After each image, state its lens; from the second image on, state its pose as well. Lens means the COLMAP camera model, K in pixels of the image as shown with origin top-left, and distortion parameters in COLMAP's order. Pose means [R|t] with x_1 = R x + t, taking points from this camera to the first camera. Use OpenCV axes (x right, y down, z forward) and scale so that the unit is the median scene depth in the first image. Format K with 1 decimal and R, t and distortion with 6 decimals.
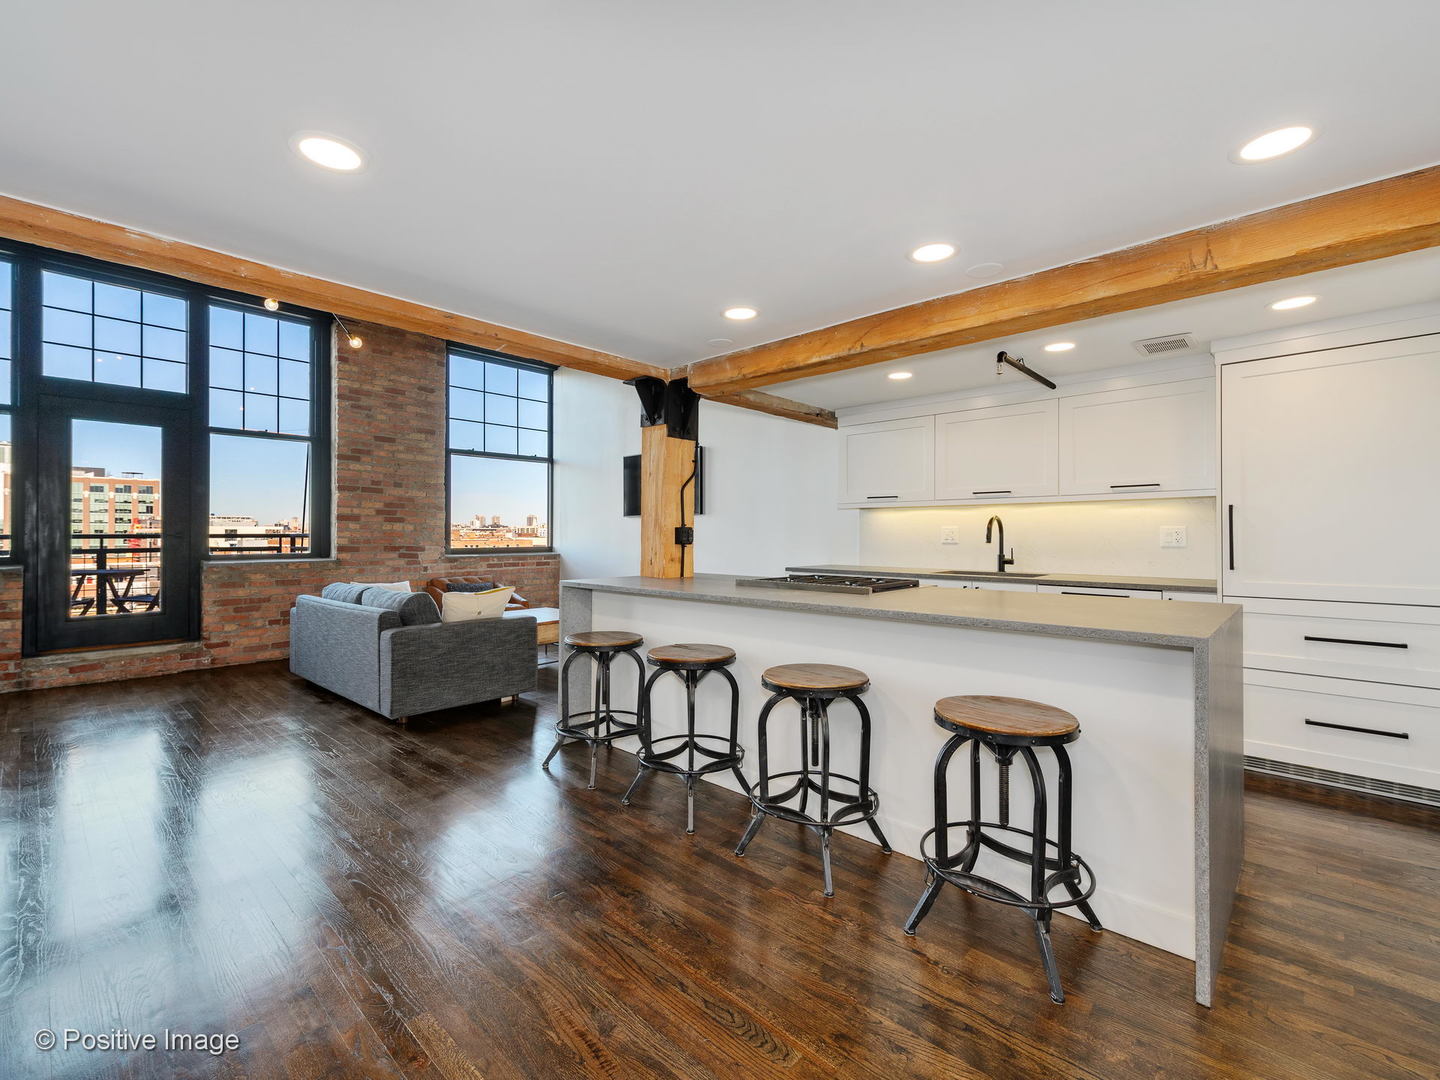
lens RADIAL K [[635.5, 0, 721.0], [0, 635.5, 532.4], [0, 0, 1]] dist [0.009308, -0.001541]
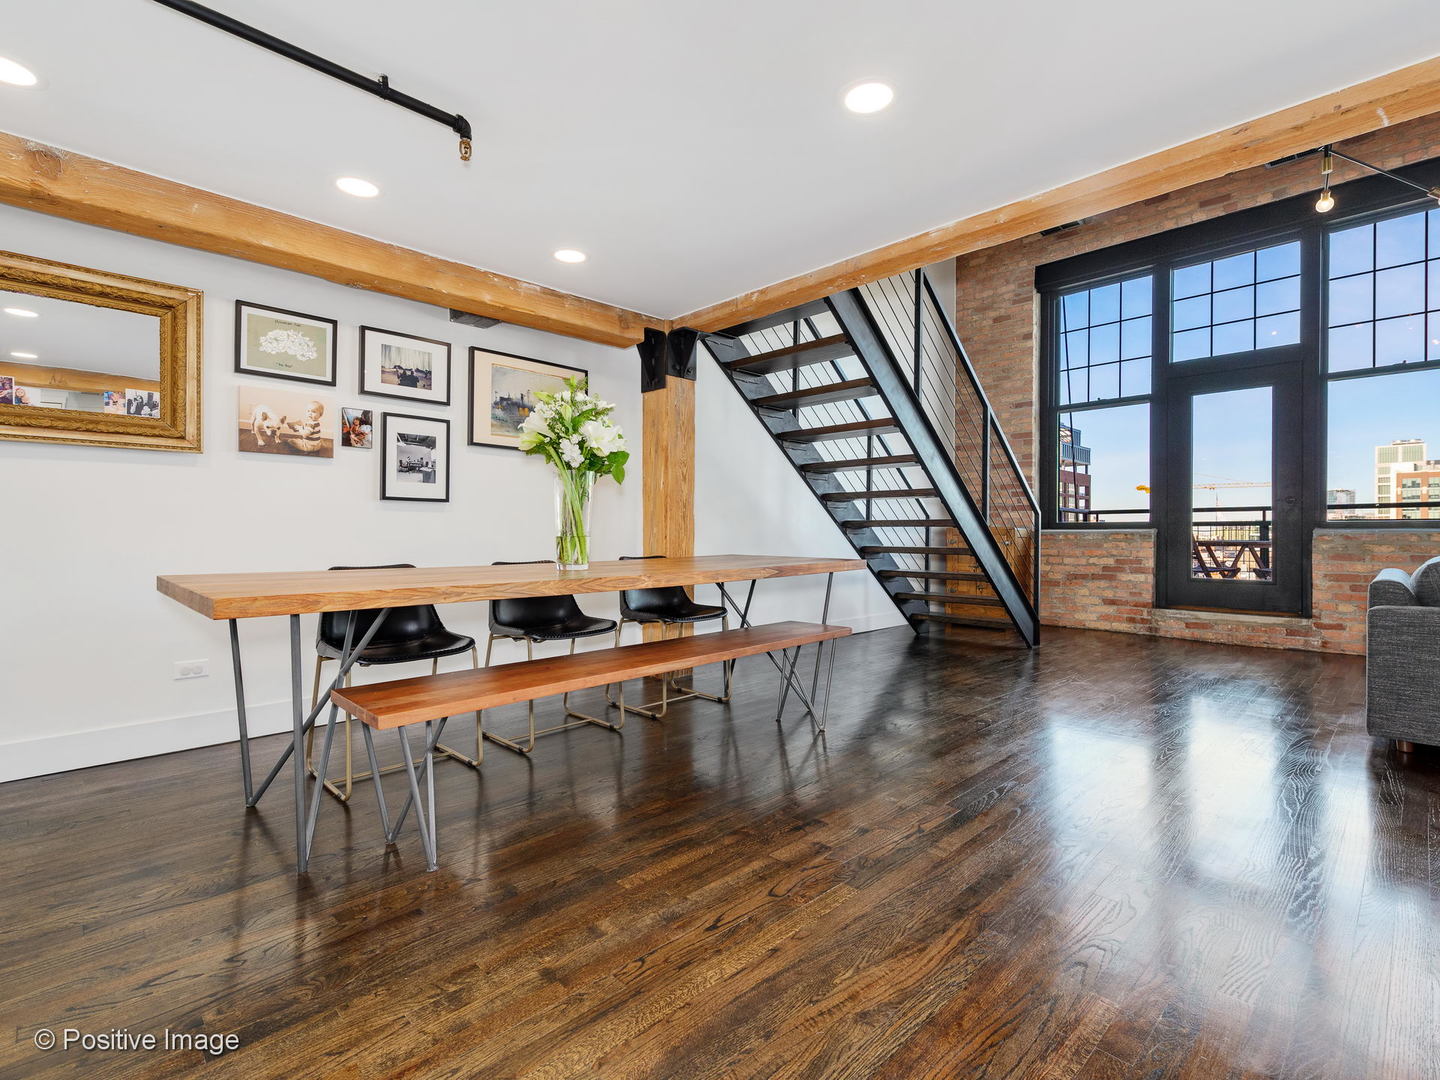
lens RADIAL K [[680.3, 0, 713.7], [0, 680.3, 531.6], [0, 0, 1]] dist [0.008148, -0.000750]
pose [[-0.056206, -0.002288, -0.998417, 0.163018], [0.000686, 0.999997, -0.002330, 0.047450], [0.998419, -0.000816, -0.056204, 0.214205]]
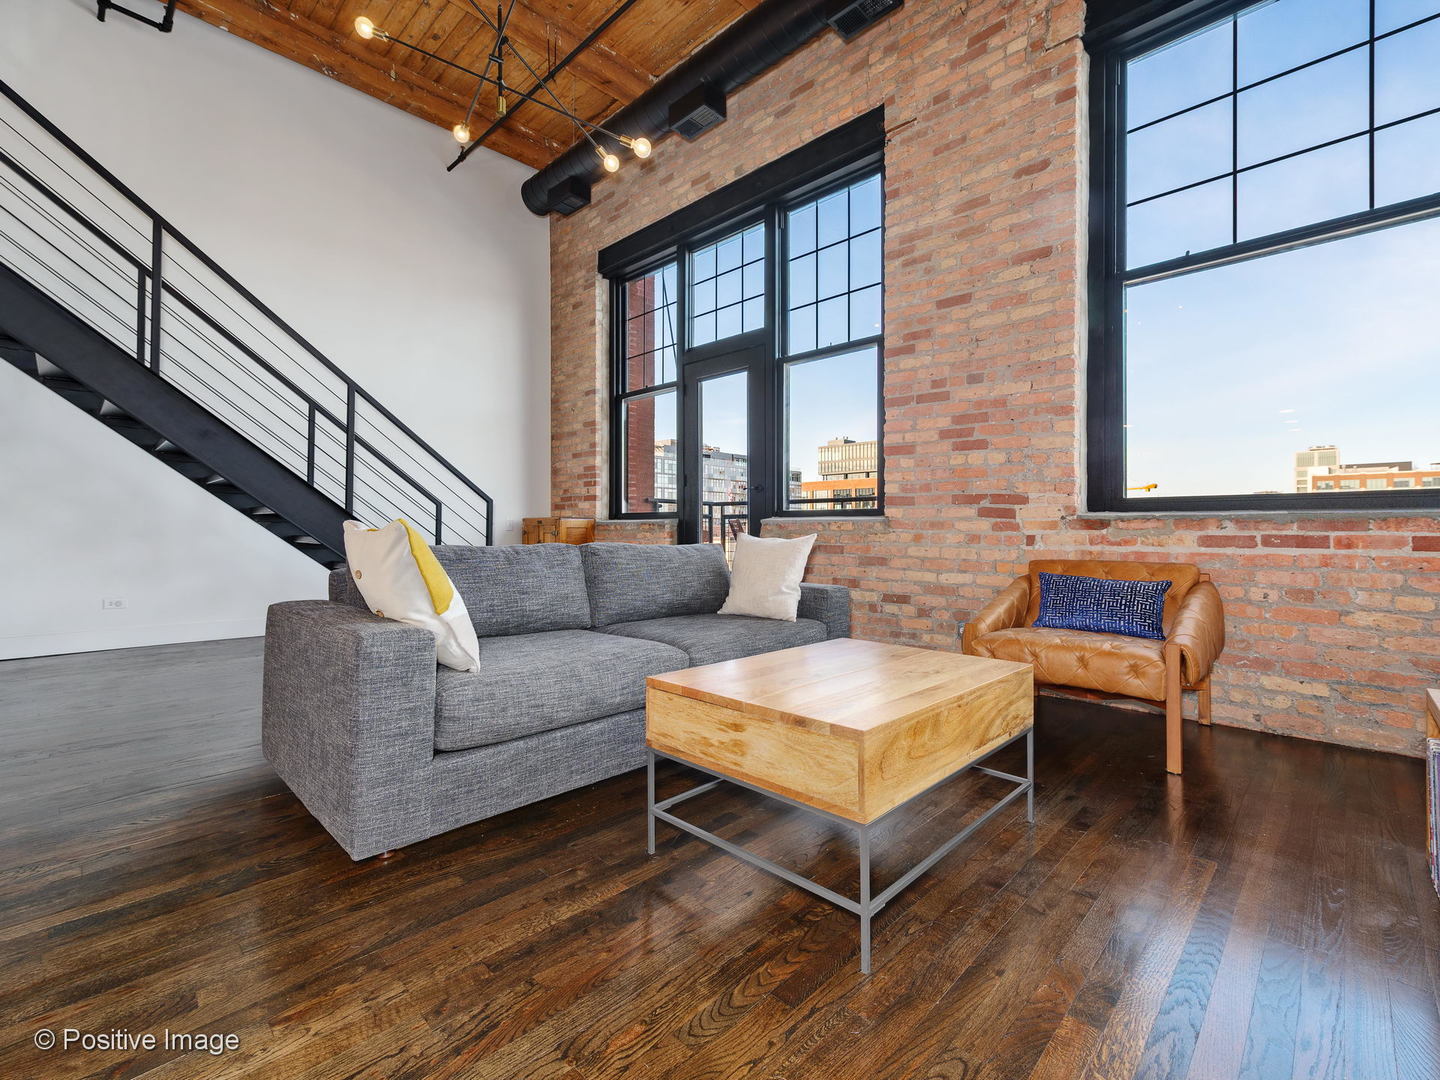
lens RADIAL K [[635.5, 0, 710.0], [0, 635.5, 526.0], [0, 0, 1]] dist [0.009308, -0.001541]
pose [[-0.031363, -0.006293, -0.999488, 0.030891], [-0.001048, 0.999980, -0.006263, 0.057533], [0.999508, 0.000851, -0.031369, 0.890945]]
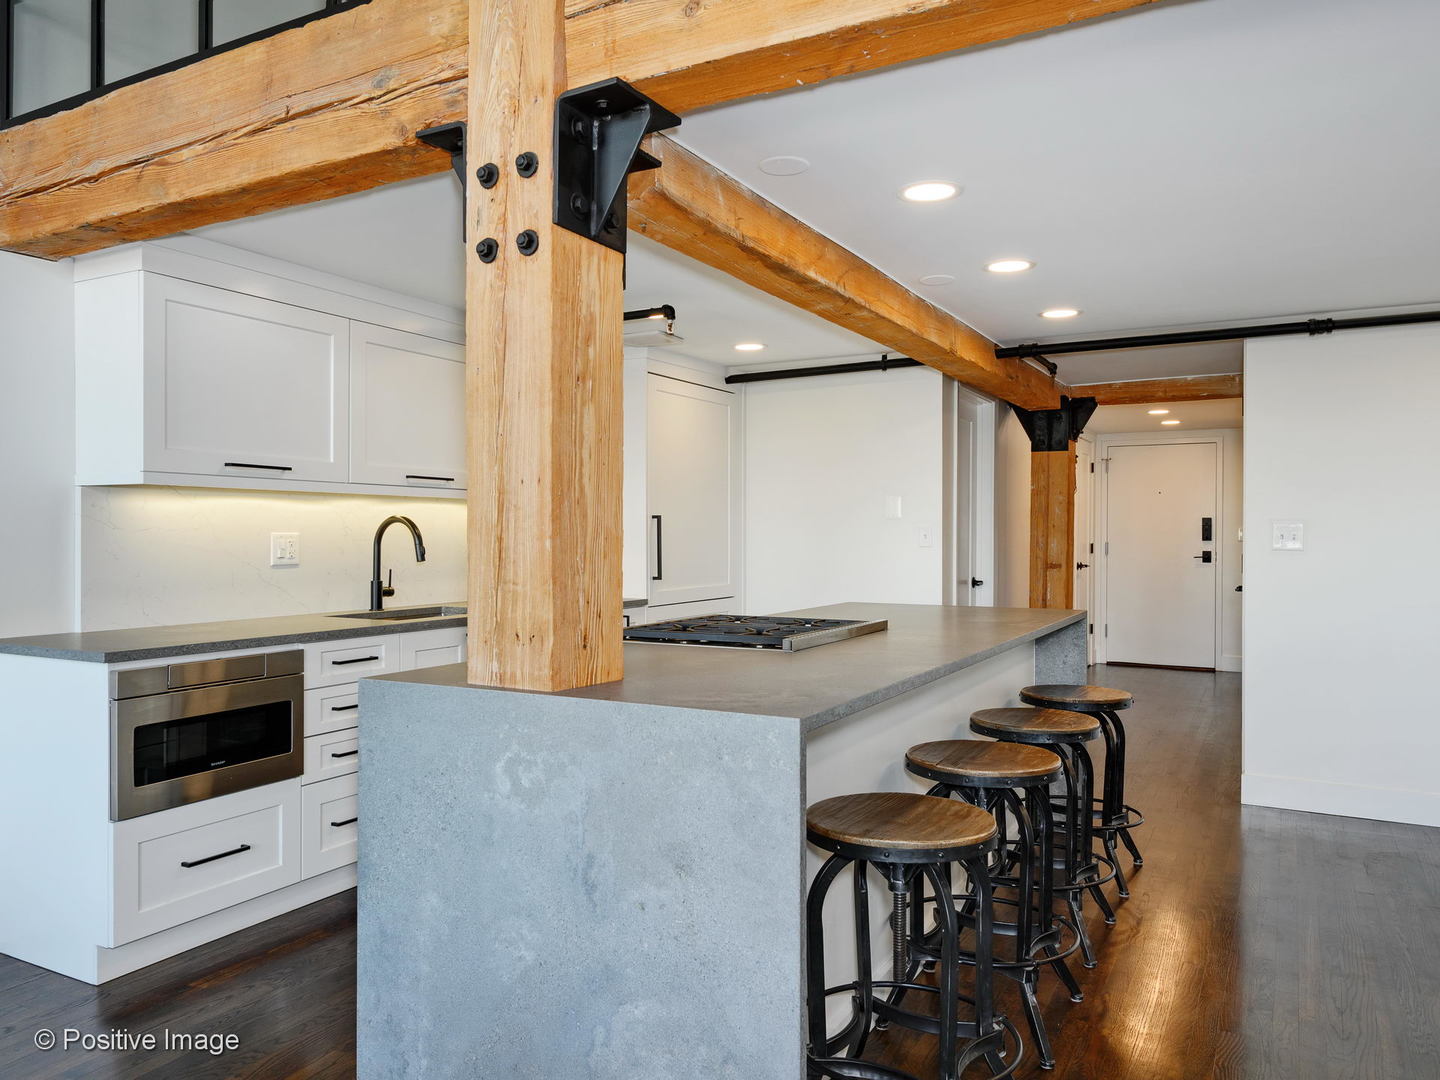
lens RADIAL K [[1030.7, 0, 726.4], [0, 1030.7, 537.7], [0, 0, 1]] dist [0.000215, -0.002177]
pose [[-0.241864, -0.001528, 0.970309, -0.410449], [-0.002193, 0.999997, 0.001028, -0.005185], [-0.970308, -0.001879, -0.241866, 0.660848]]
